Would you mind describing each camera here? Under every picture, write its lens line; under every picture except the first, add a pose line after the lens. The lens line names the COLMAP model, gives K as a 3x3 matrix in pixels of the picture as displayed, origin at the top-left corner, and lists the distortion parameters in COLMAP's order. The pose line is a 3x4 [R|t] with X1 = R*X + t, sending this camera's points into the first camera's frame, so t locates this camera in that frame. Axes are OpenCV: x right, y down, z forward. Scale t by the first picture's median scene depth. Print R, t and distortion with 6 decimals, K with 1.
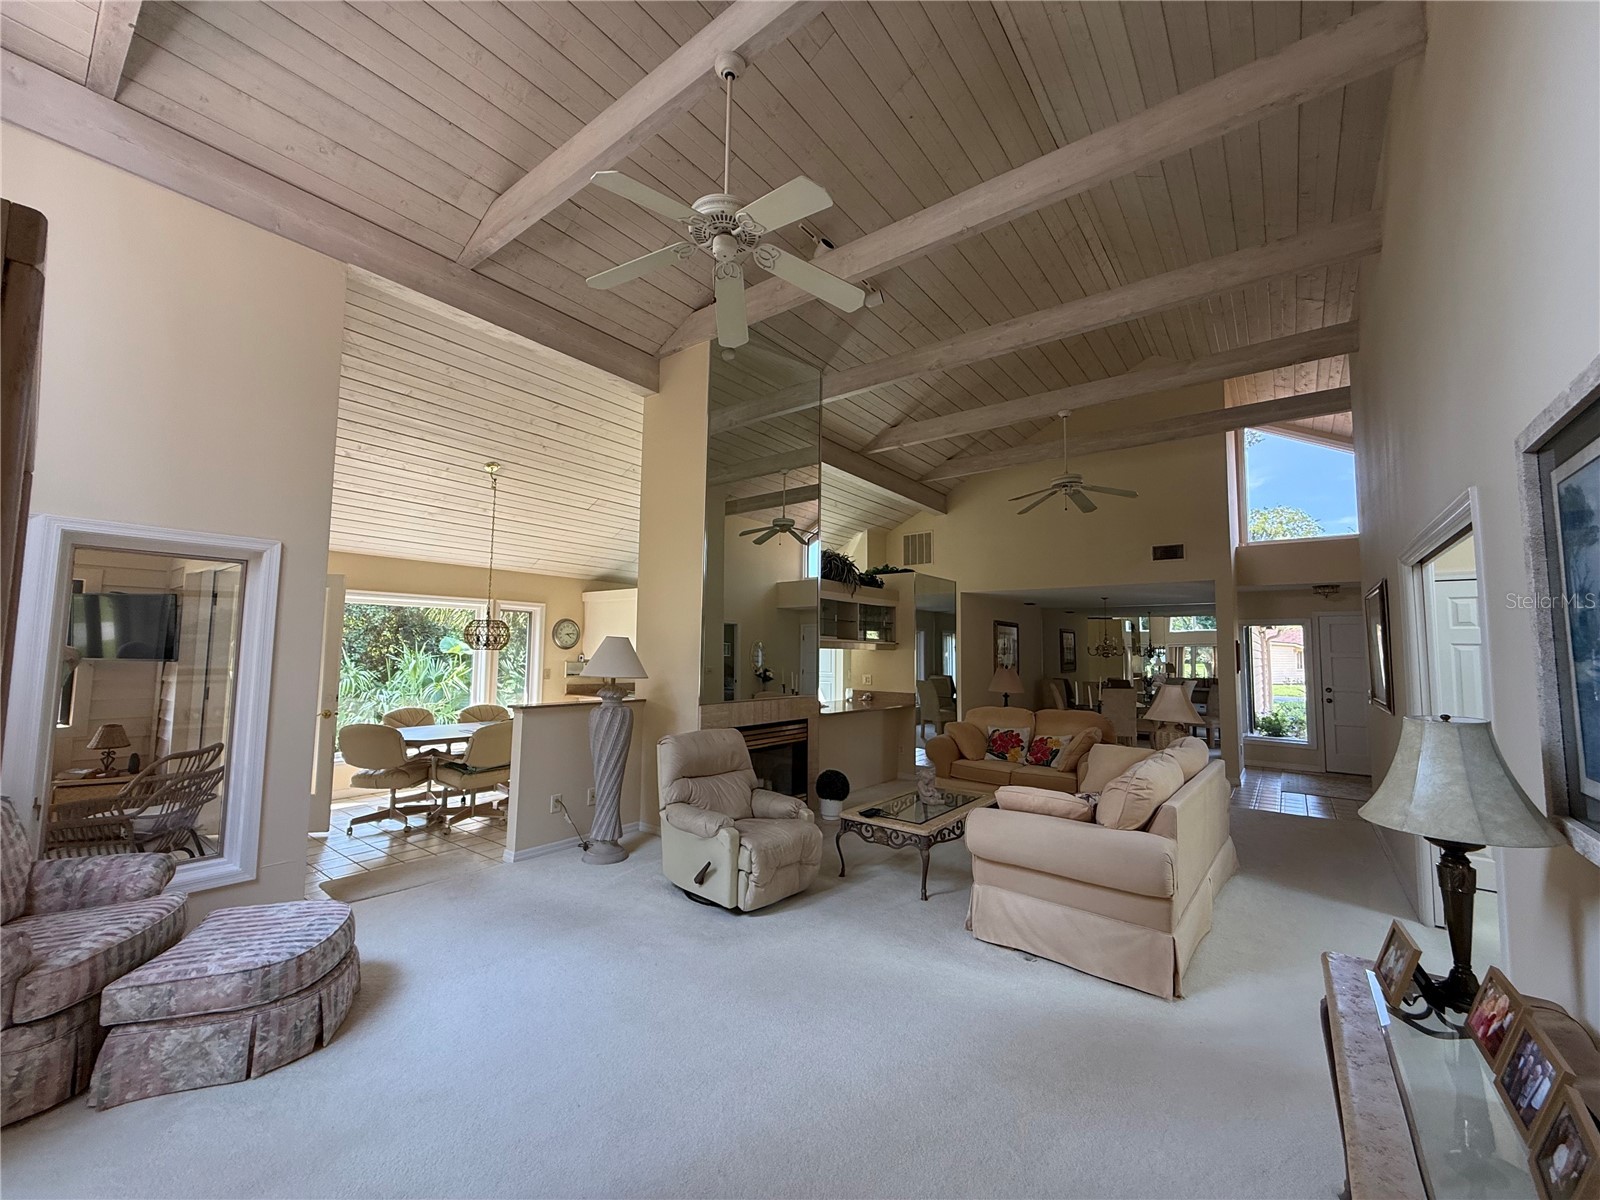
lens RADIAL K [[632.4, 0, 797.0], [0, 632.4, 599.3], [0, 0, 1]] dist [-0.001312, 0.000135]
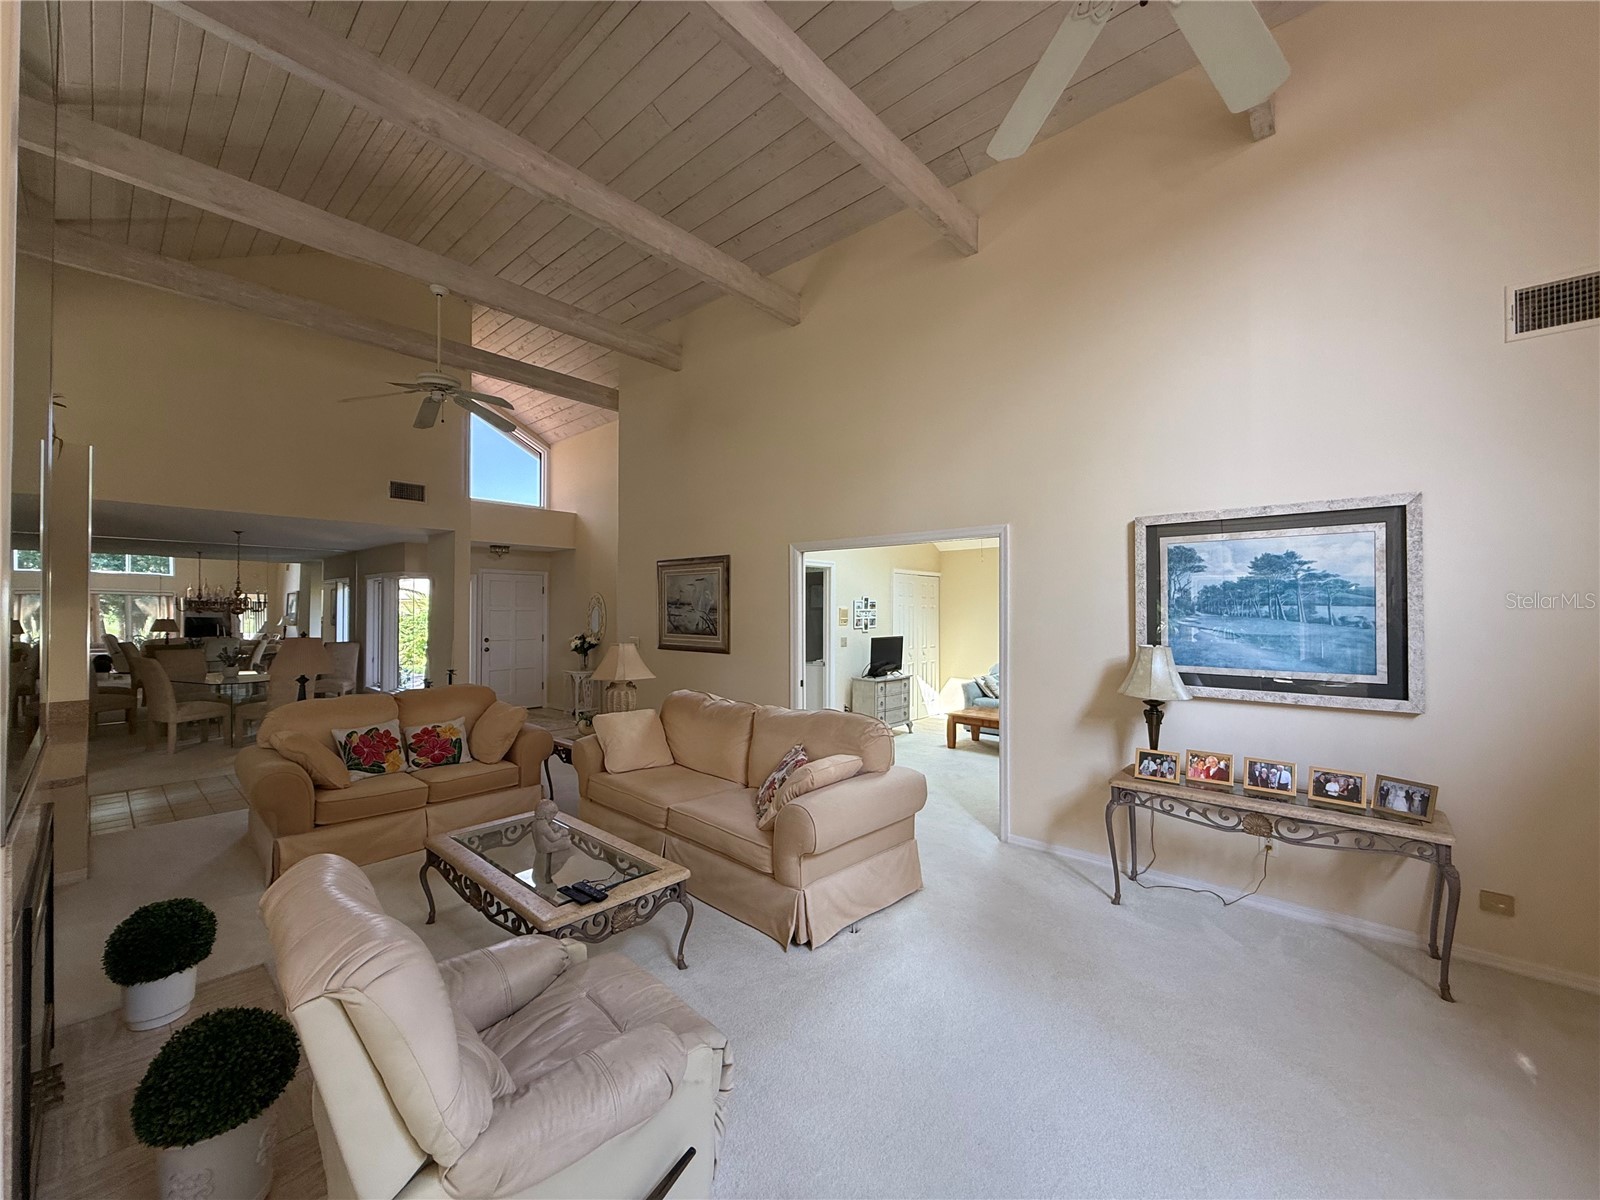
lens RADIAL K [[632.4, 0, 794.2], [0, 632.4, 607.7], [0, 0, 1]] dist [-0.001312, 0.000135]
pose [[0.075320, -0.012013, 0.997087, -0.304602], [-0.083574, 0.996333, 0.018317, 0.029717], [-0.993651, -0.084710, 0.074040, 0.527163]]
